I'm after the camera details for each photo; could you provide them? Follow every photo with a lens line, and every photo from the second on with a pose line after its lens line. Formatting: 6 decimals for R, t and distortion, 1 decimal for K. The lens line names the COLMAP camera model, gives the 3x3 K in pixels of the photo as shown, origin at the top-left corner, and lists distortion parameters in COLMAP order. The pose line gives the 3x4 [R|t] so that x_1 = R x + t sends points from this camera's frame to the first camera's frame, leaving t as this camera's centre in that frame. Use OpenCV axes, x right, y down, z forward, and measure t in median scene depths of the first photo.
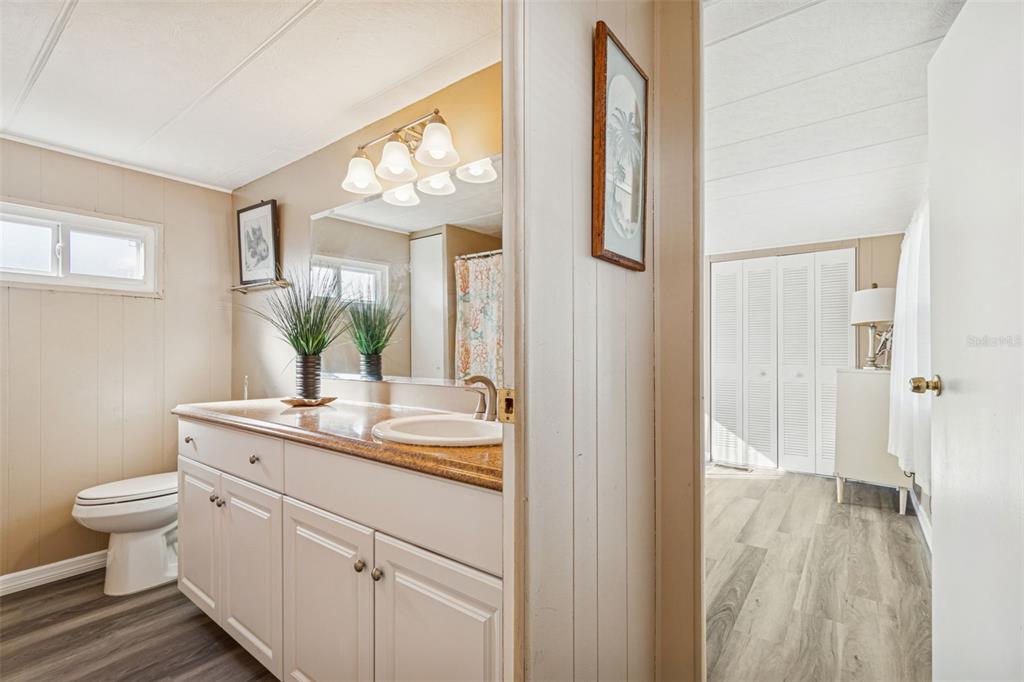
lens RADIAL K [[459.3, 0, 523.3], [0, 459.3, 353.3], [0, 0, 1]] dist [0.000247, -0.000259]
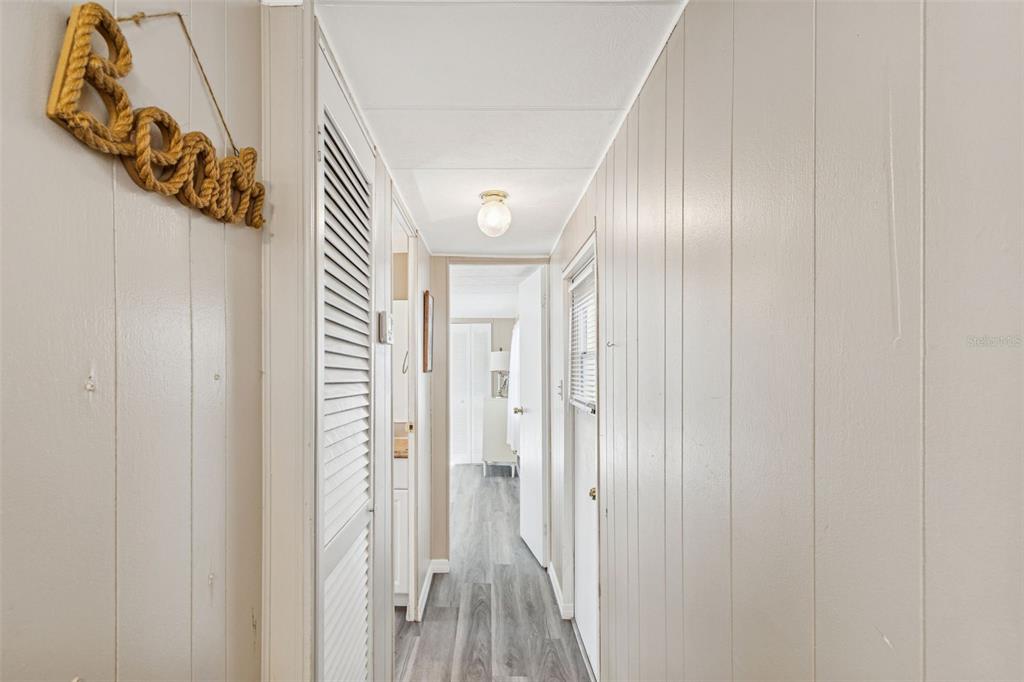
lens RADIAL K [[488.7, 0, 511.7], [0, 488.7, 372.0], [0, 0, 1]] dist [0.000046, -0.000070]
pose [[0.776995, 0.001539, 0.629505, -1.210136], [-0.000436, 0.999998, -0.001907, -0.194814], [-0.629507, 0.001207, 0.776994, -1.526086]]
